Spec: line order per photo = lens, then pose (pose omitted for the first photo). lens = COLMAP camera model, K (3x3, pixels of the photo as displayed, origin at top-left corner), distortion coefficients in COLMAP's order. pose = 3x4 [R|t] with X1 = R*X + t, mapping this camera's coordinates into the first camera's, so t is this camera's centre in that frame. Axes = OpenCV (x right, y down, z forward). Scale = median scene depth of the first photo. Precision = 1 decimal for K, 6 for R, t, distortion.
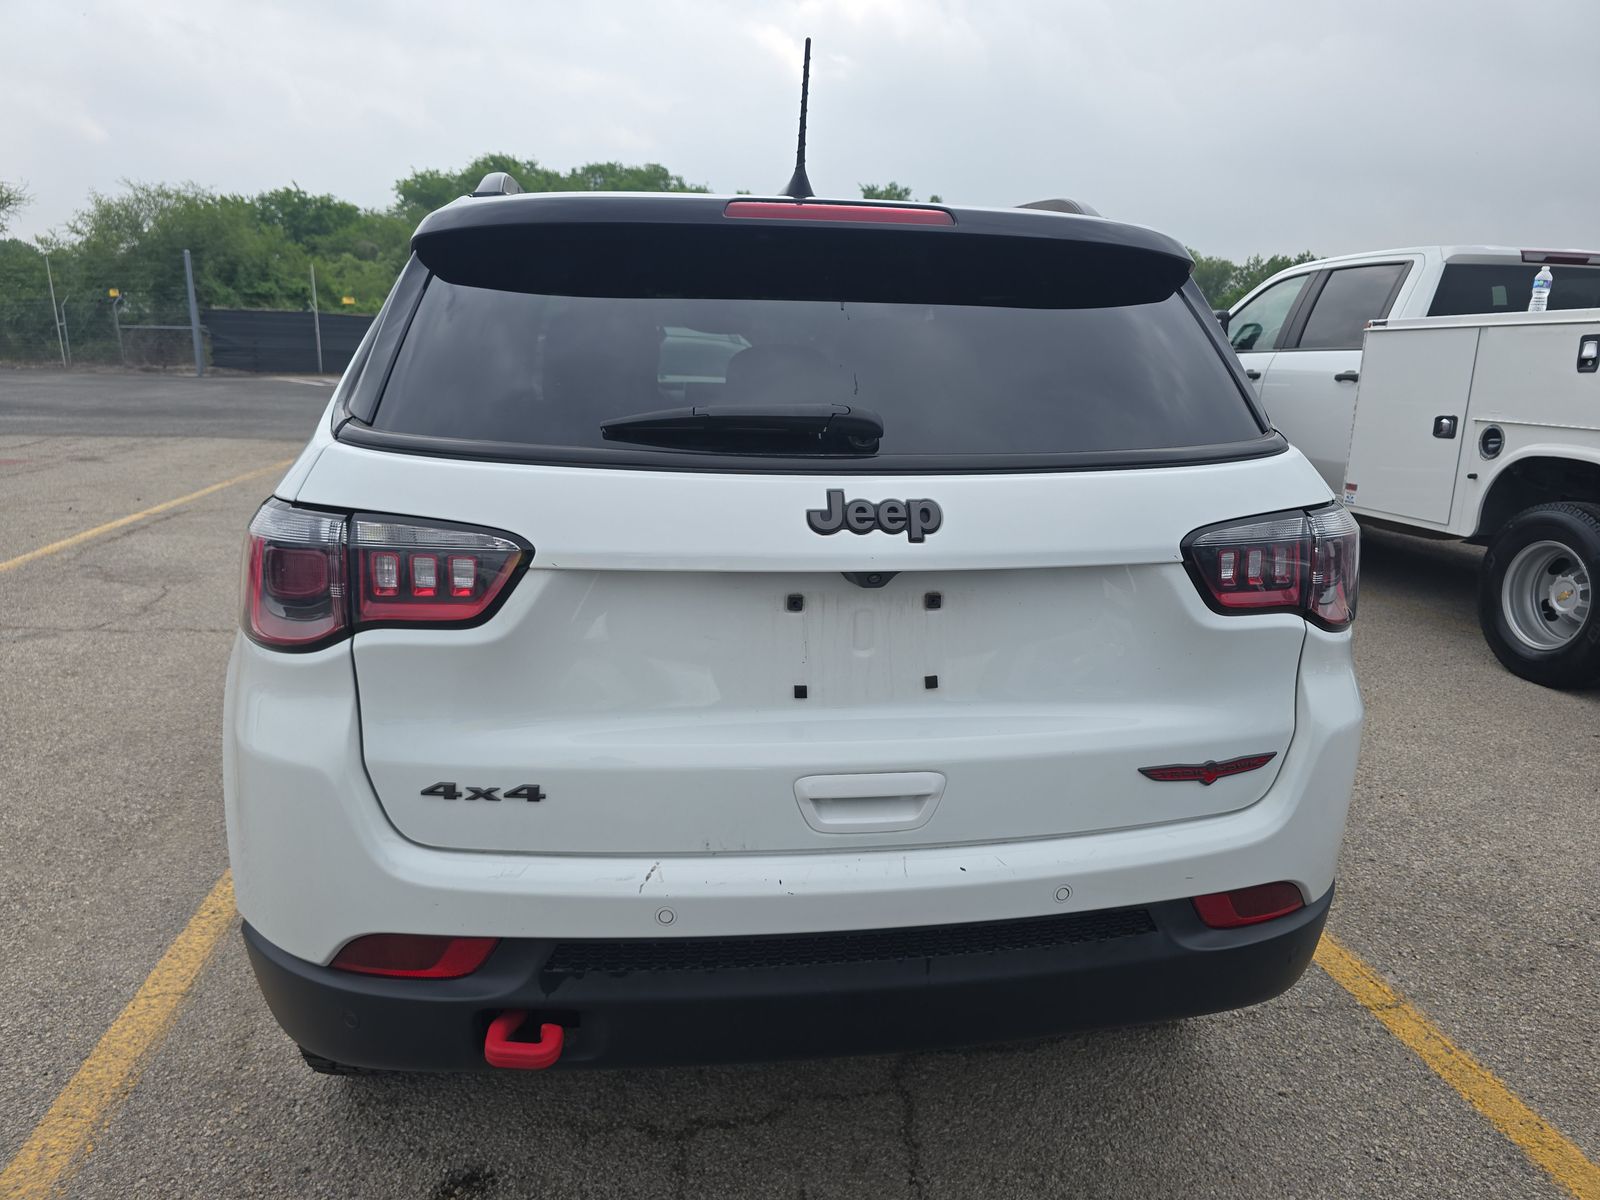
lens RADIAL K [[1084.0, 0, 799.3], [0, 1084.0, 607.9], [0, 0, 1]] dist [0.013232, -0.000838]
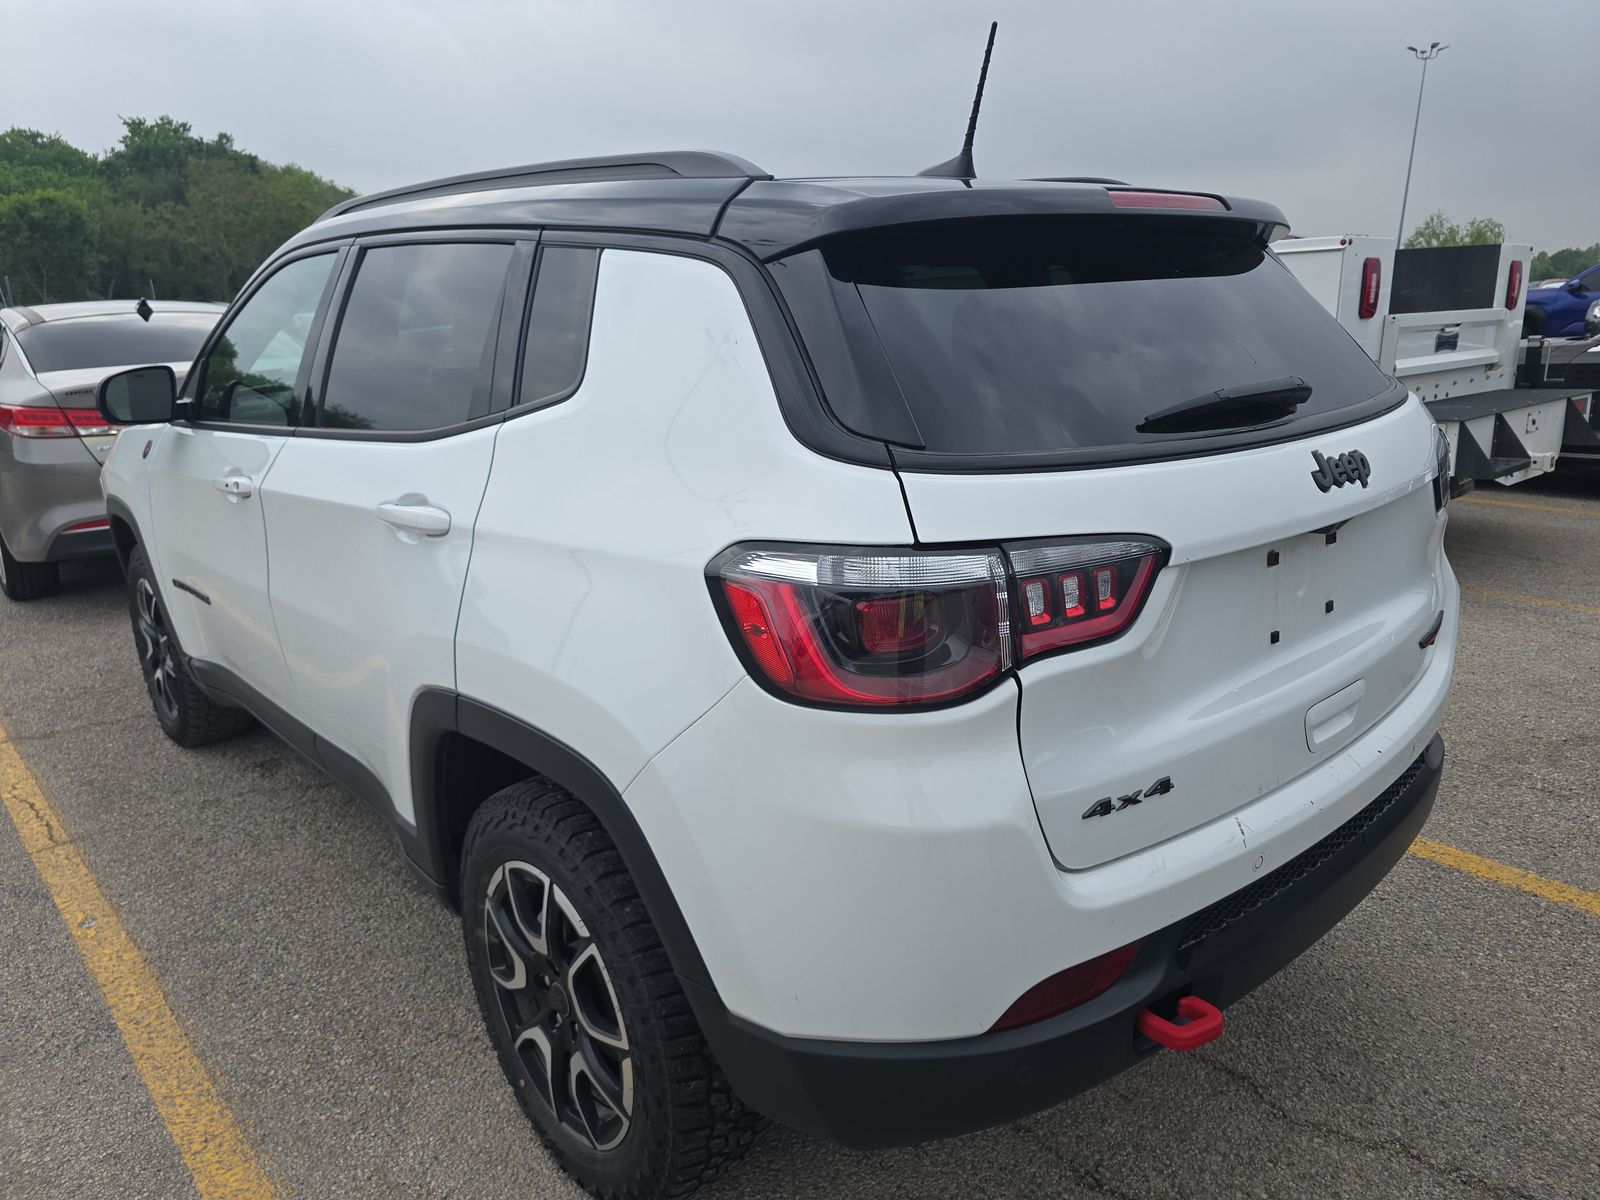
lens RADIAL K [[1084.0, 0, 804.3], [0, 1084.0, 594.0], [0, 0, 1]] dist [0.013232, -0.000838]
pose [[0.830573, -0.192159, 0.522708, -1.021033], [0.174785, 0.981107, 0.082947, -0.148068], [-0.528771, 0.022468, 0.848467, 0.311025]]
